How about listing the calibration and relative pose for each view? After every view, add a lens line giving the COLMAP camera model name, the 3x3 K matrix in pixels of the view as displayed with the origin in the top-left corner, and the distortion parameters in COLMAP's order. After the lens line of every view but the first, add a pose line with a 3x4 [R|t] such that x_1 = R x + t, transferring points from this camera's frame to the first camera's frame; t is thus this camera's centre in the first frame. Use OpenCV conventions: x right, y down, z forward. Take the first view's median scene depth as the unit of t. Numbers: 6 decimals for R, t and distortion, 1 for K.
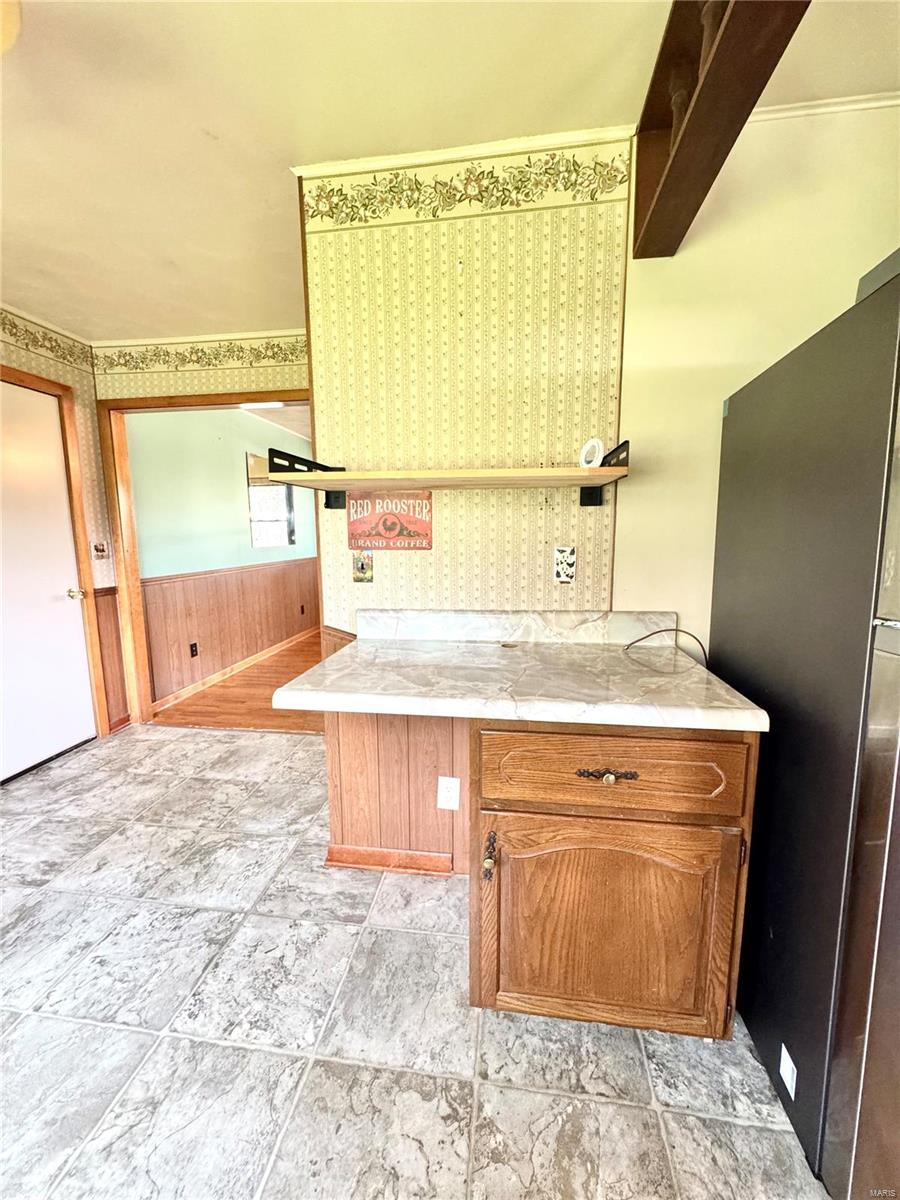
lens RADIAL K [[481.0, 0, 451.0], [0, 481.0, 597.5], [0, 0, 1]] dist [-0.001641, -0.000155]
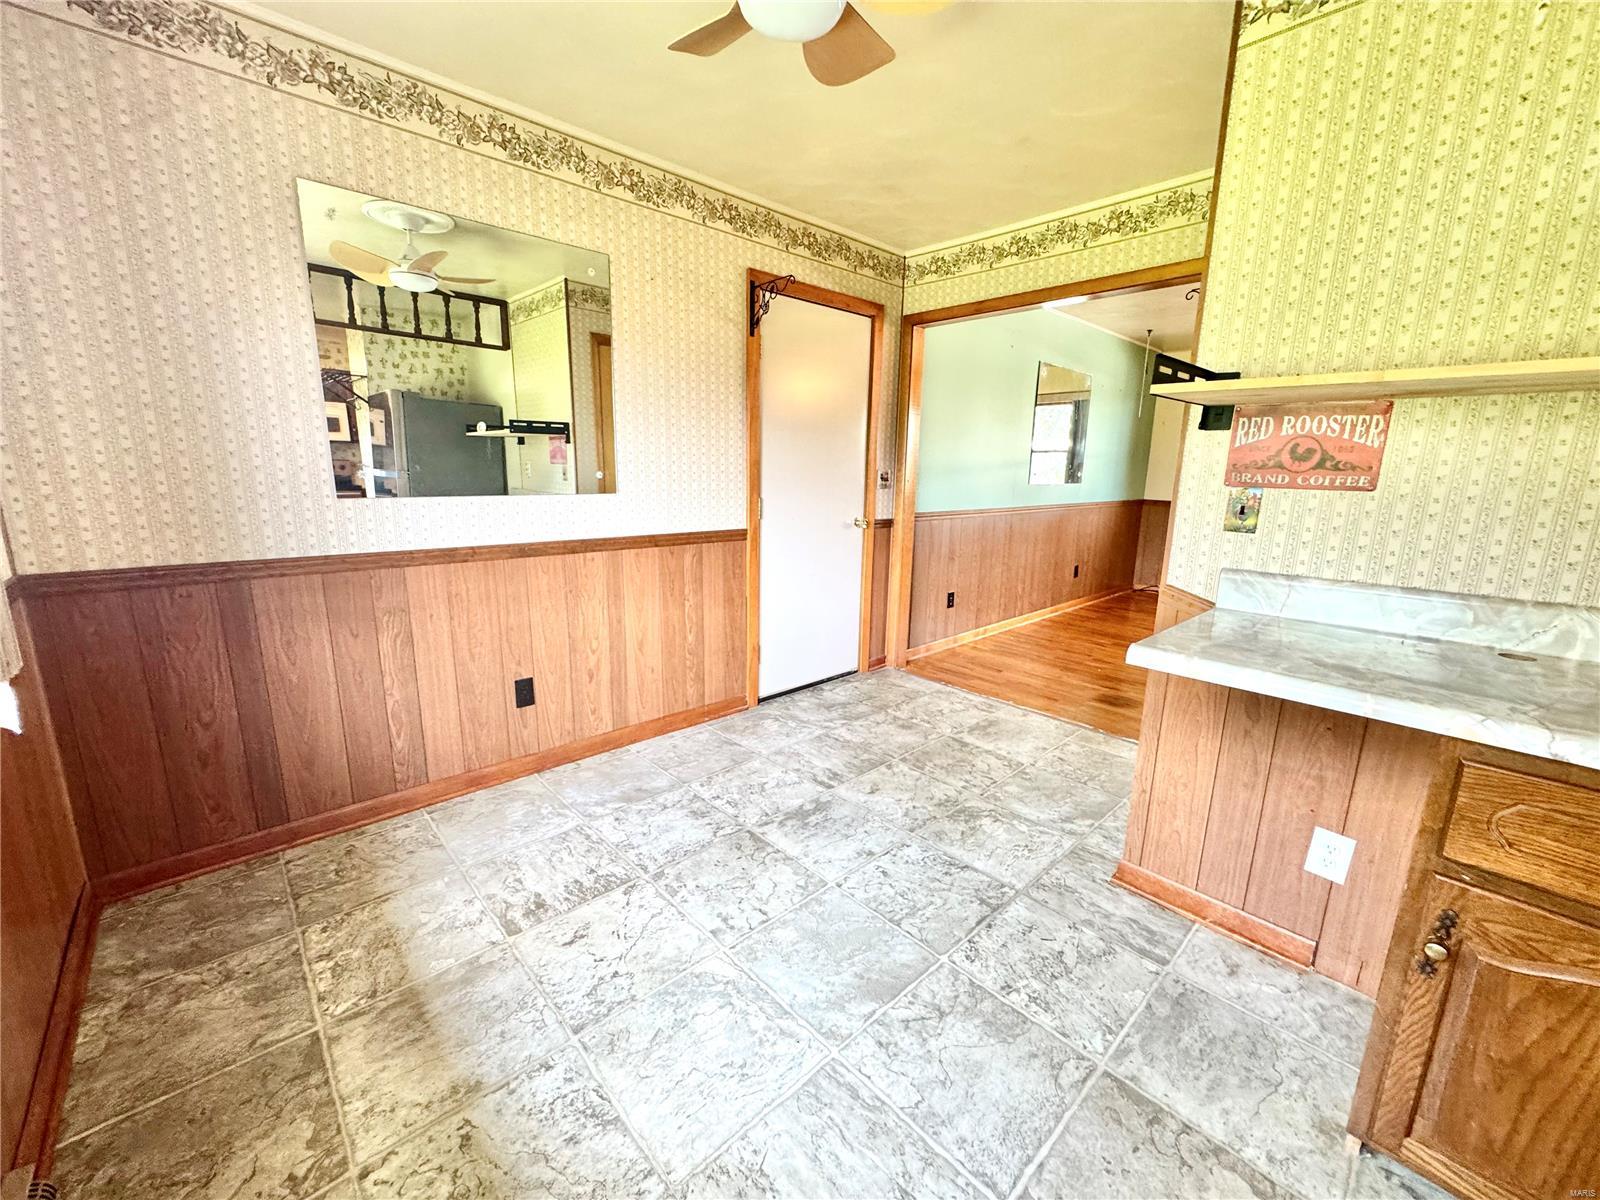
lens RADIAL K [[641.3, 0, 798.0], [0, 641.3, 597.3], [0, 0, 1]] dist [-0.001641, -0.000155]
pose [[0.775964, 0.147502, -0.613288, -0.086720], [-0.108196, 0.988989, 0.100966, 0.037642], [0.621428, -0.011991, 0.783379, -0.165847]]
